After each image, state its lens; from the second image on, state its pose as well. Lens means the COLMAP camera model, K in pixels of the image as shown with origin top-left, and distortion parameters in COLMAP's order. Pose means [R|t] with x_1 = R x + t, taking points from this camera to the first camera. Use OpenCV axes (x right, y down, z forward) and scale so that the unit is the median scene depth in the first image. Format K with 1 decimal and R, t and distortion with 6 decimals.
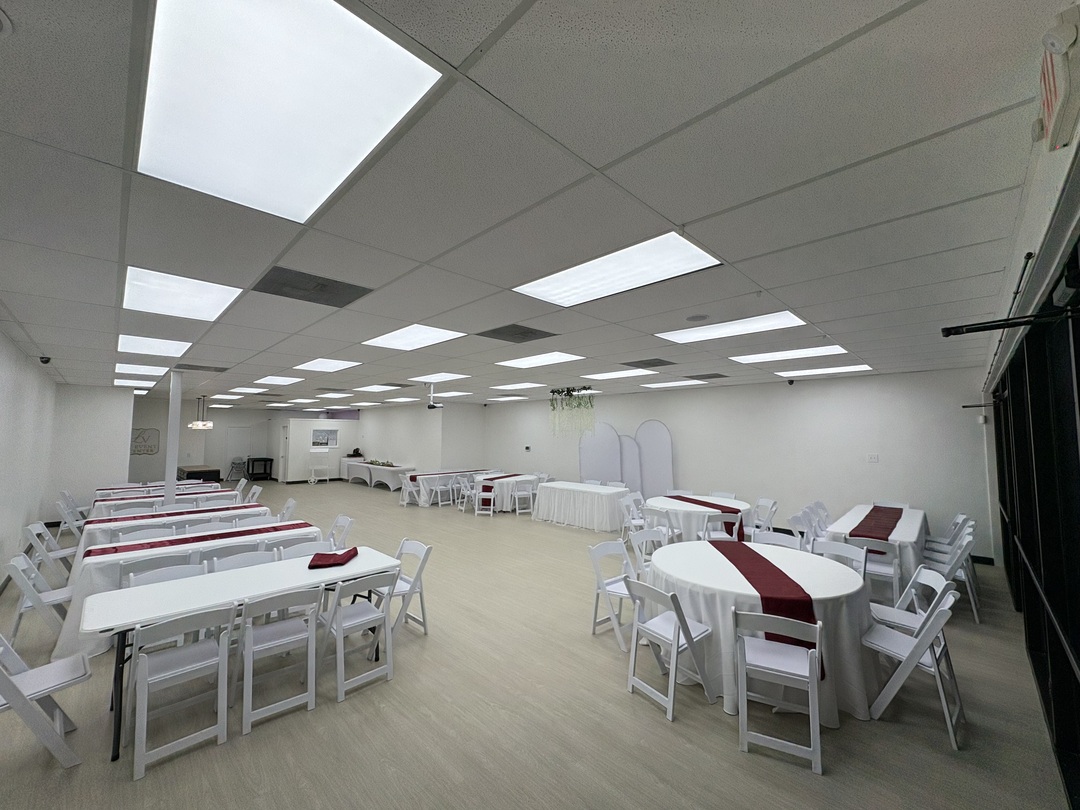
lens RADIAL K [[432.9, 0, 540.0], [0, 432.9, 405.0], [0, 0, 1]] dist [0.014362, 0.000201]
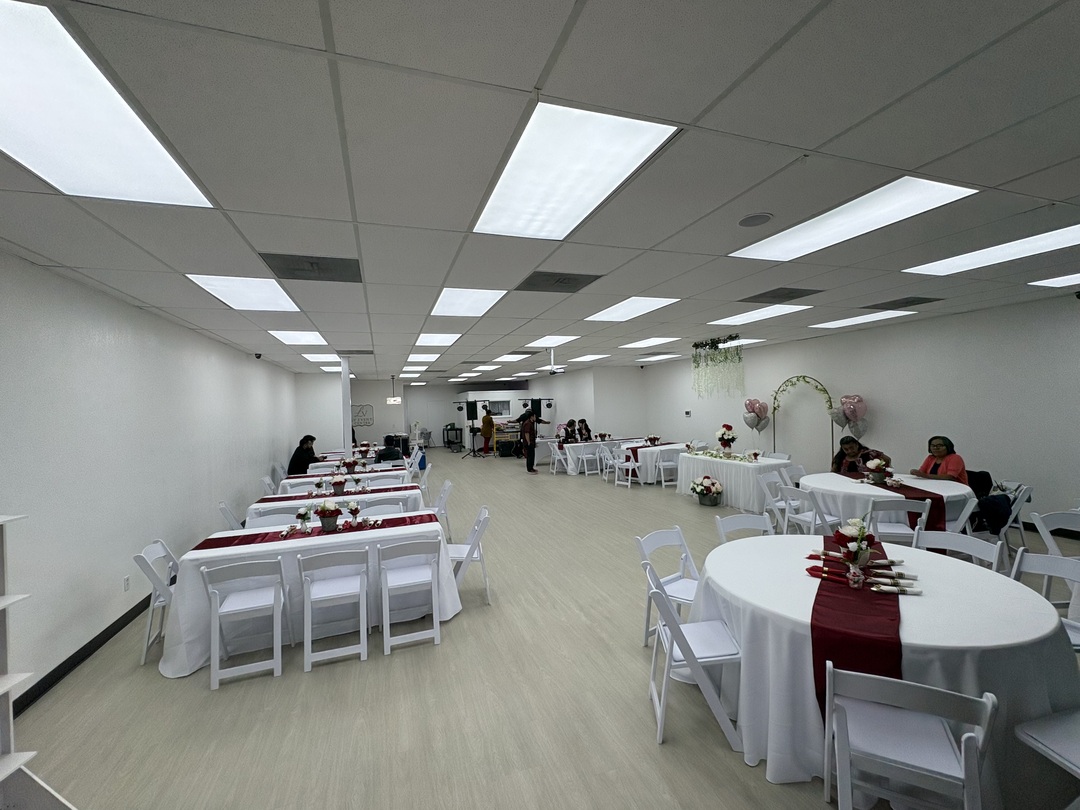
lens RADIAL K [[453.9, 0, 540.0], [0, 453.9, 405.0], [0, 0, 1]] dist [0.002112, 0.000279]
pose [[0.901429, -0.032978, -0.431670, 0.137769], [0.065963, 0.995915, 0.061661, 0.009886], [0.427873, -0.084057, 0.899922, 0.067436]]
